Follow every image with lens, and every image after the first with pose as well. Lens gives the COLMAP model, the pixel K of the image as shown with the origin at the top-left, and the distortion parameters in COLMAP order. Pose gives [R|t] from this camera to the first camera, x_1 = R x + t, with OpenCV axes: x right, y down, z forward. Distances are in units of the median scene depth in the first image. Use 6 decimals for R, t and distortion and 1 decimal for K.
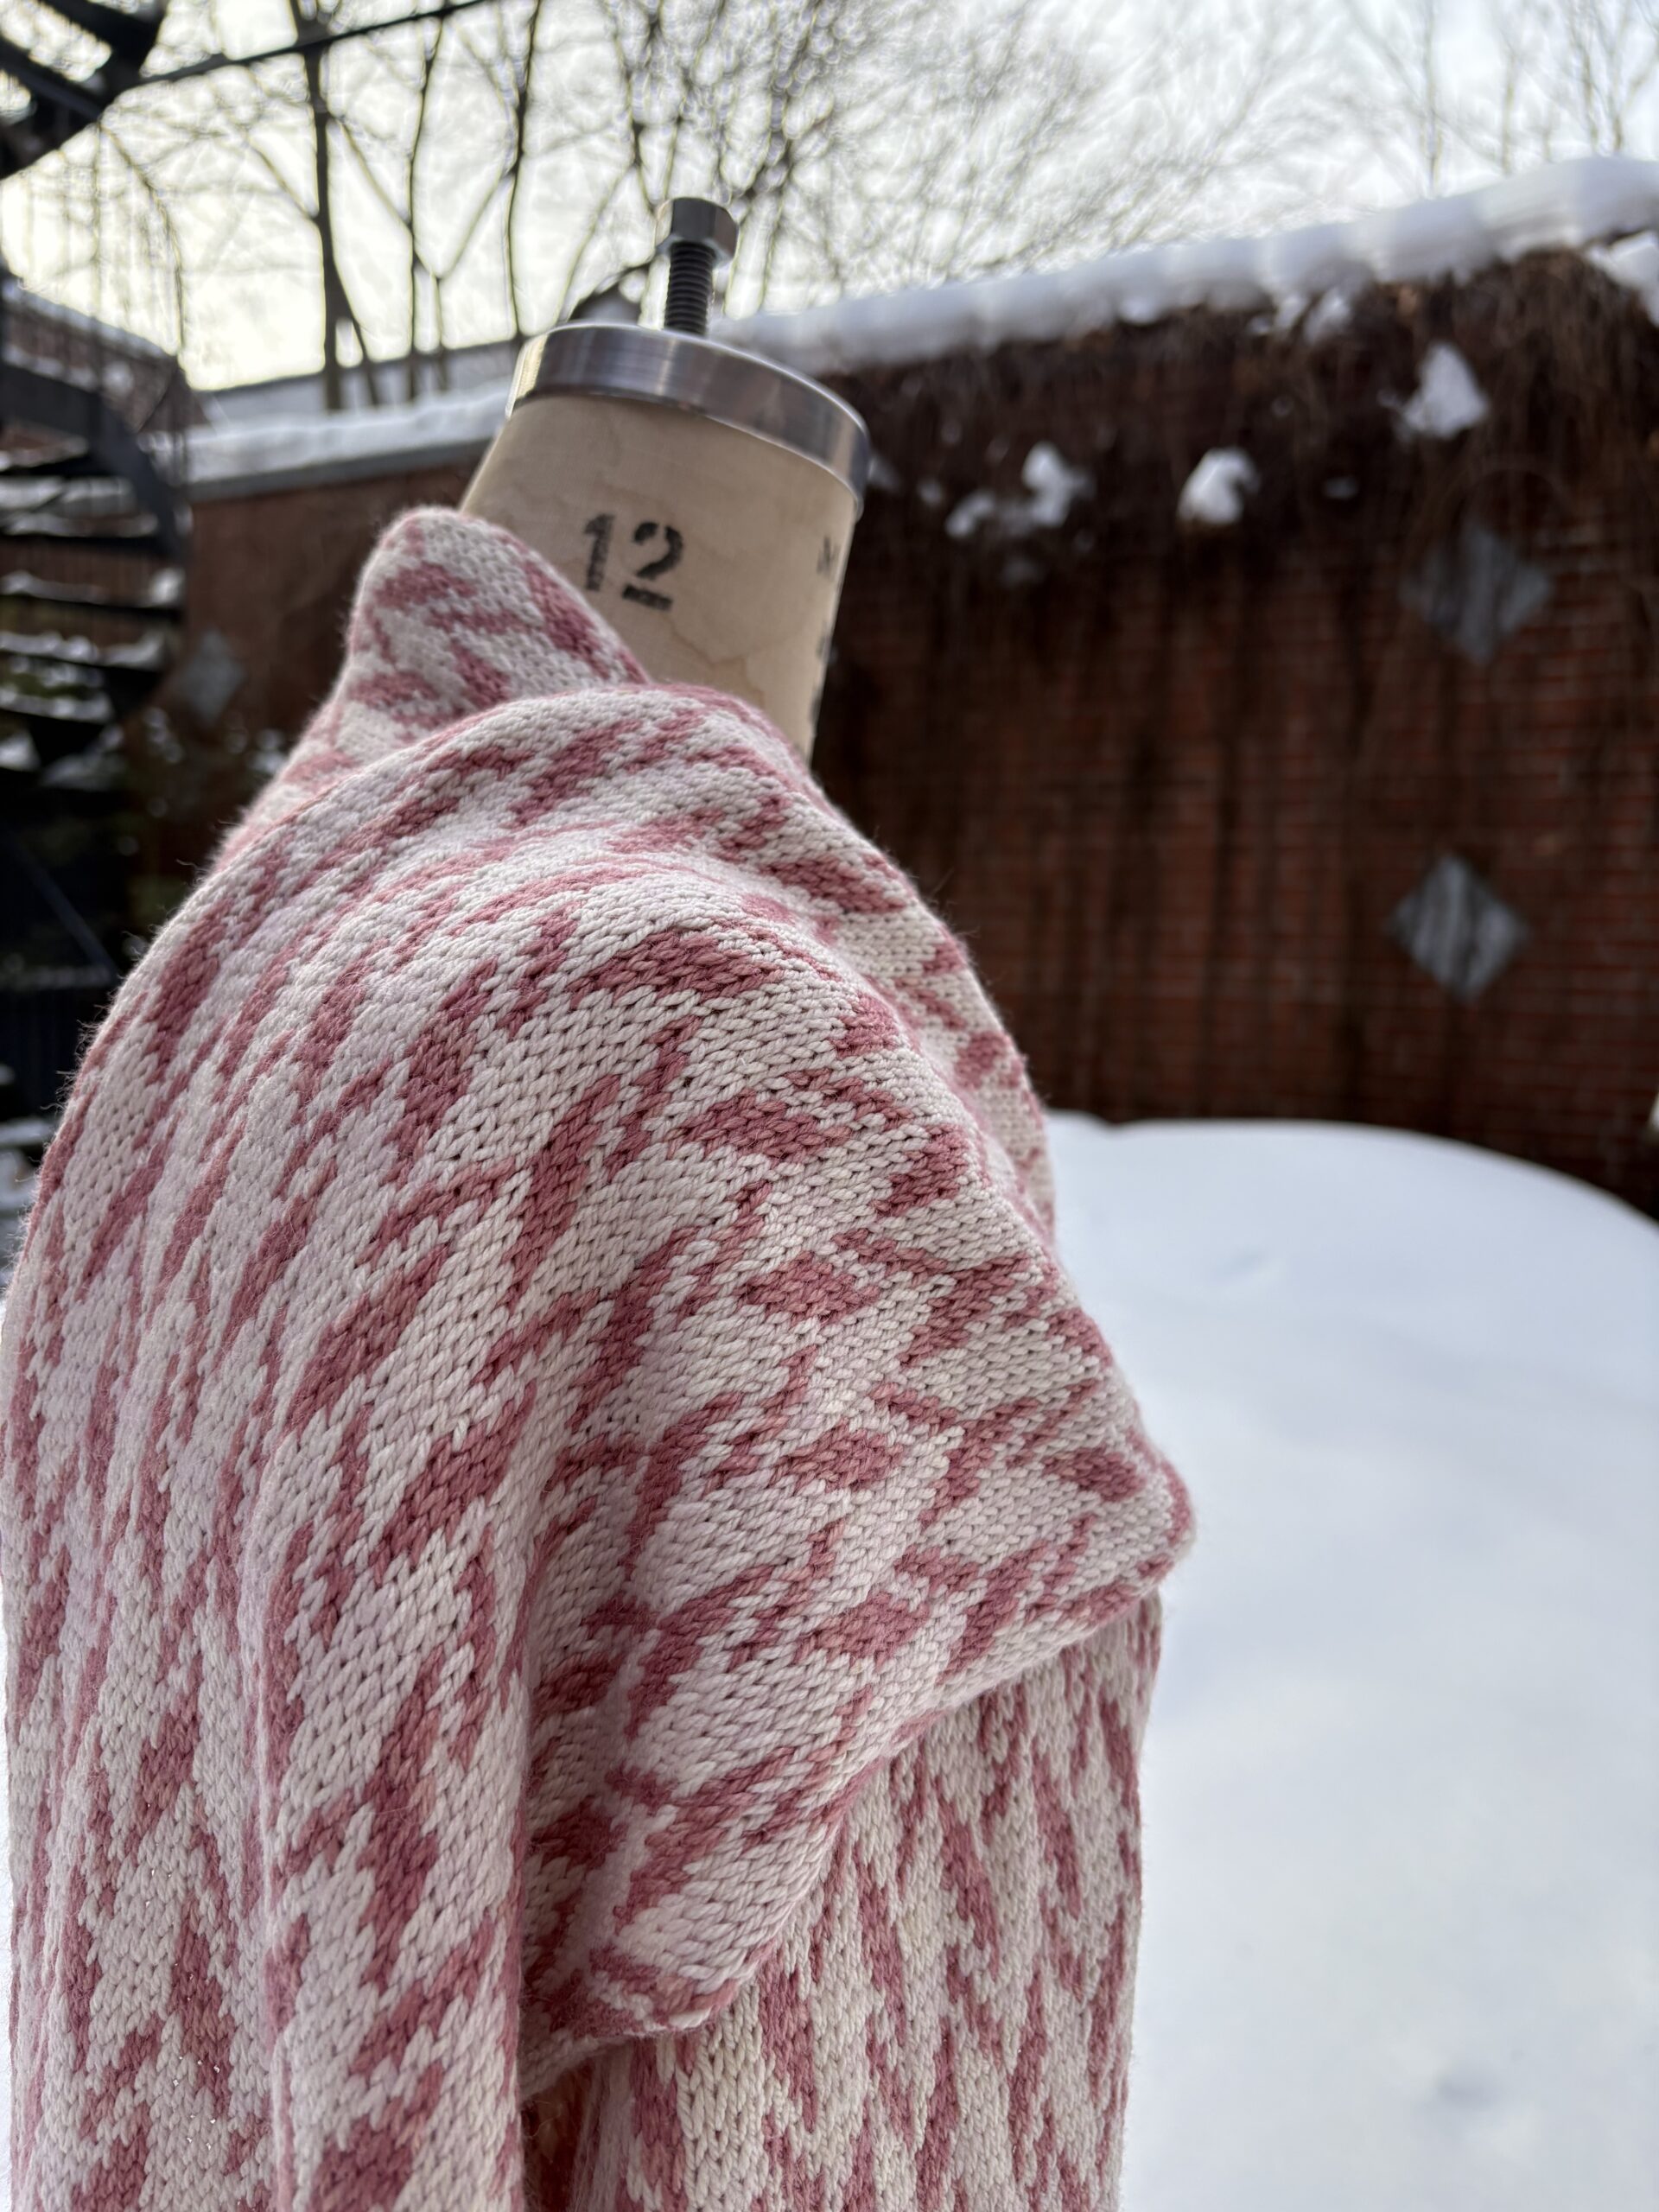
lens RADIAL K [[1762.5, 0, 814.4], [0, 1762.5, 1123.4], [0, 0, 1]] dist [0.019185, -0.059097]
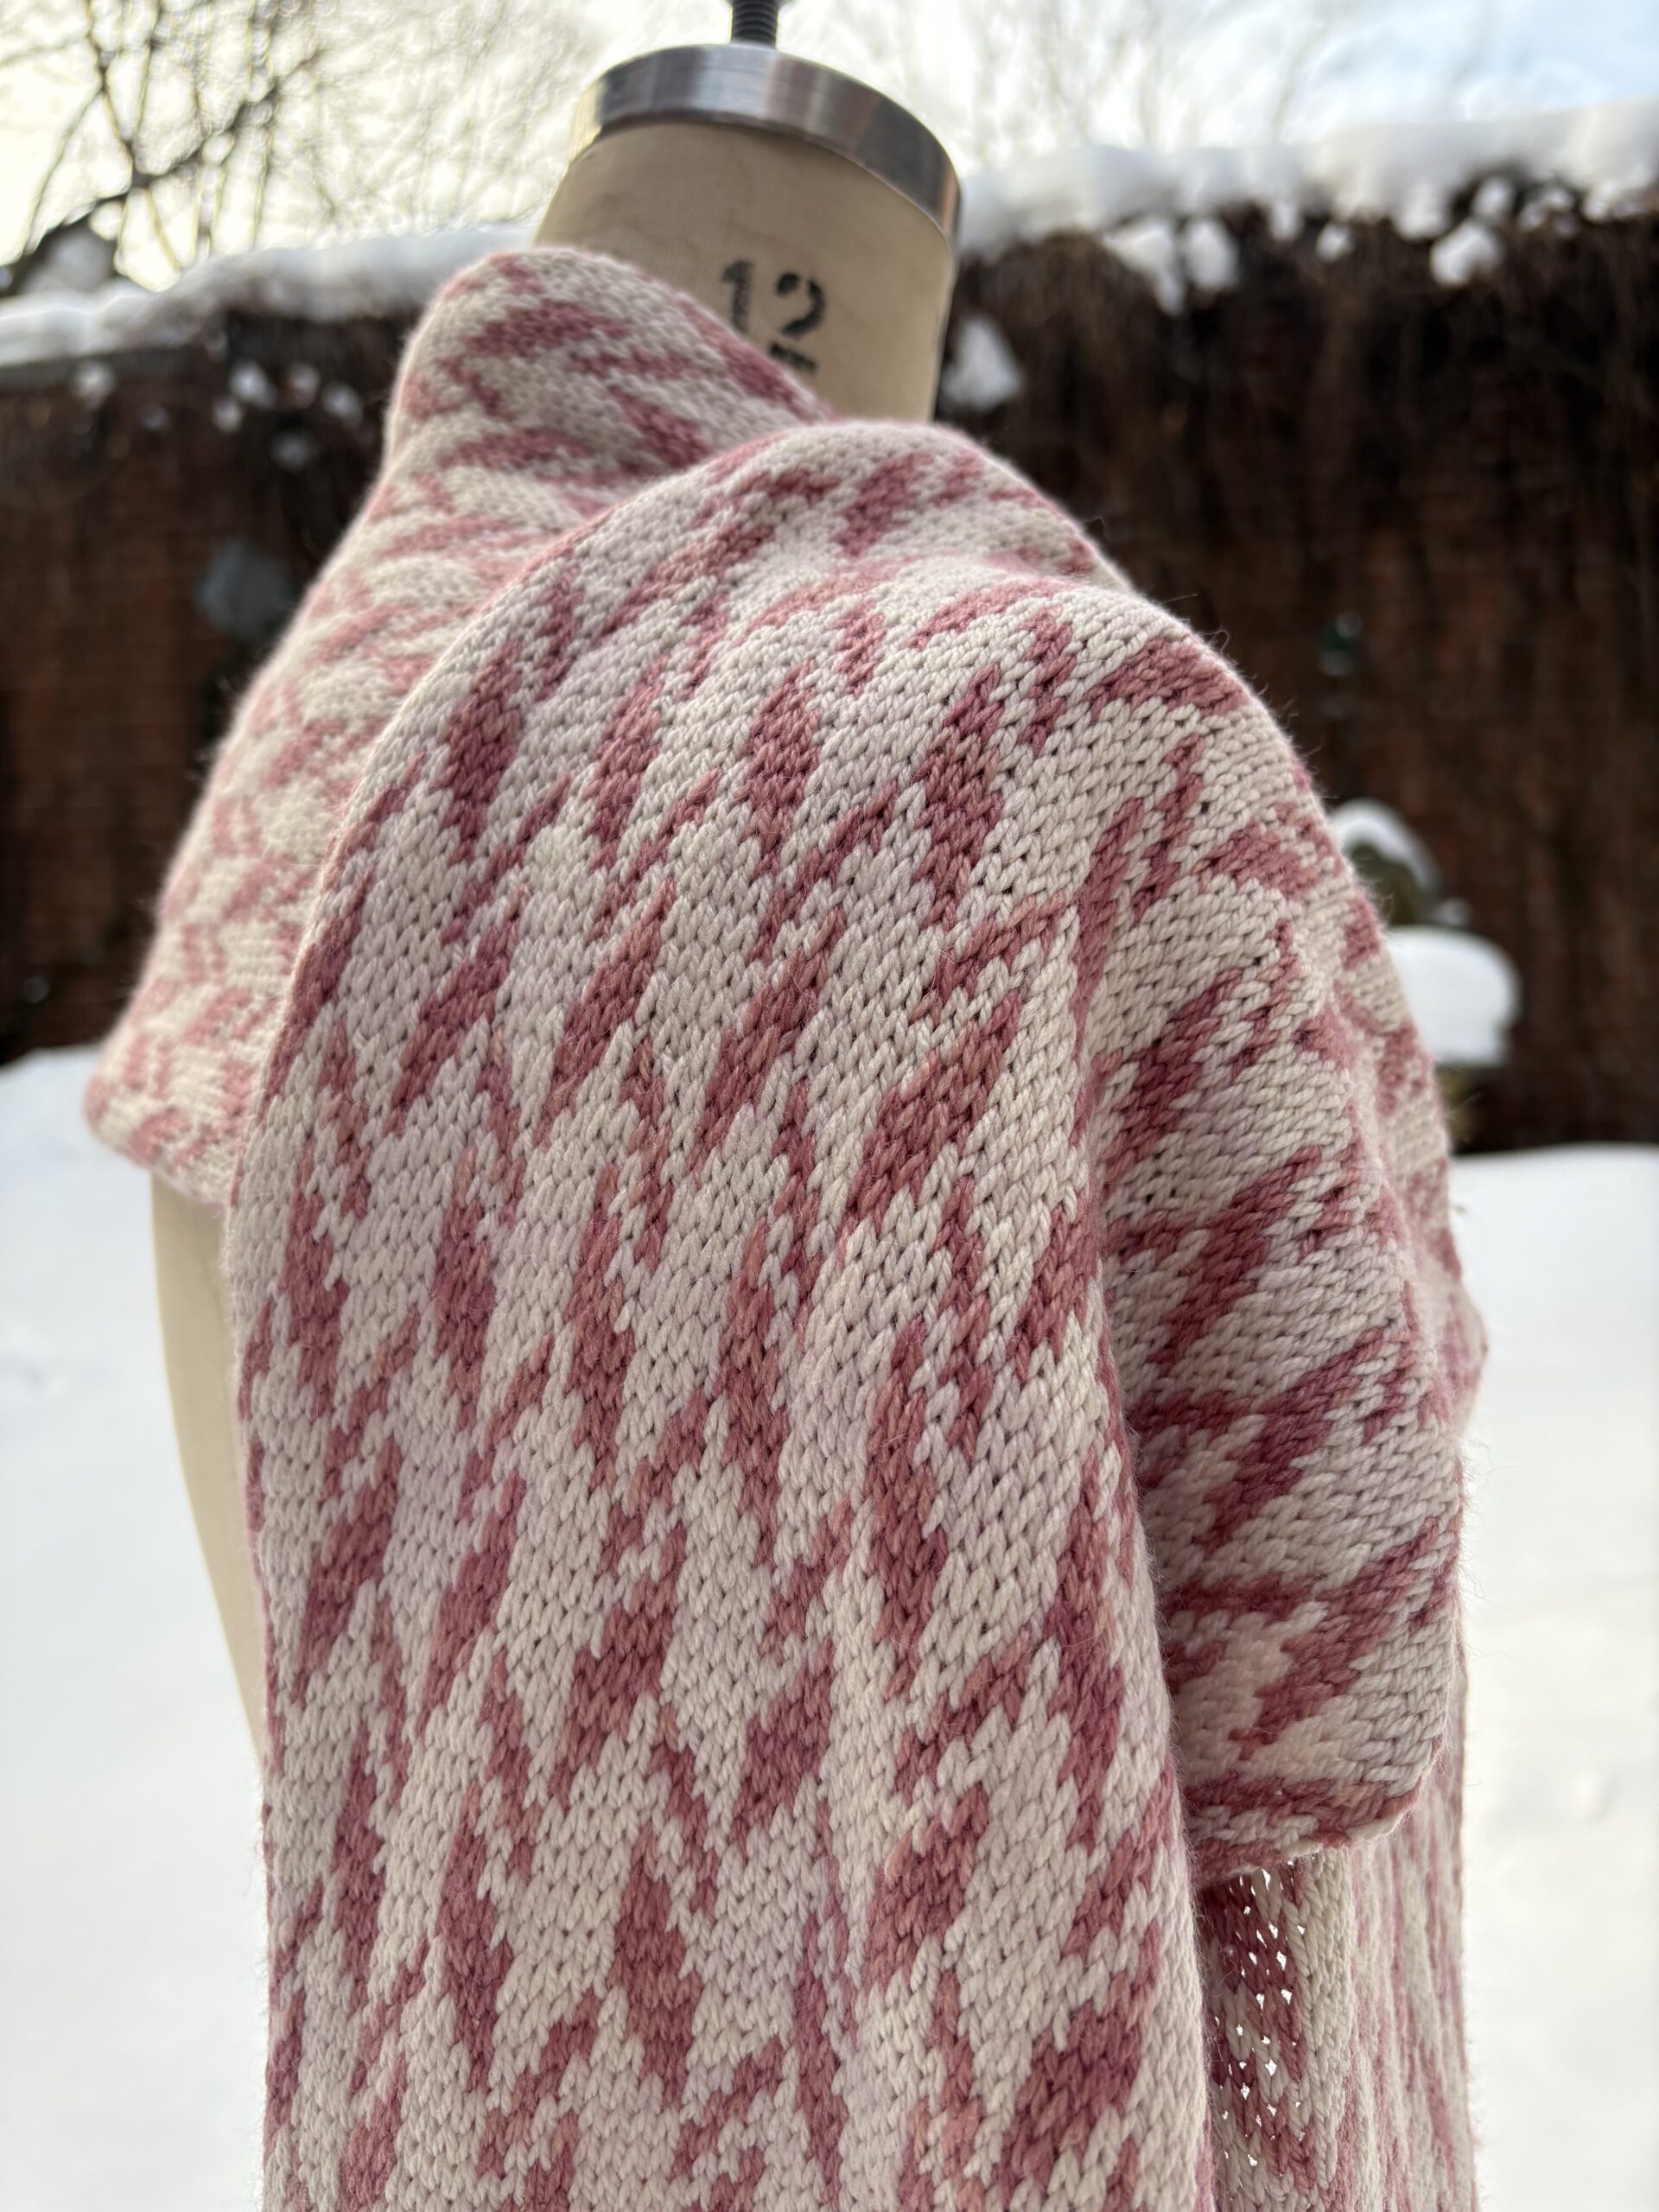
lens RADIAL K [[1762.5, 0, 848.7], [0, 1762.5, 1131.3], [0, 0, 1]] dist [0.019185, -0.059097]
pose [[0.960371, -0.066506, 0.270673, -0.481723], [0.061774, 0.997752, 0.025972, 0.101324], [-0.271792, -0.008222, 0.962321, 0.188726]]
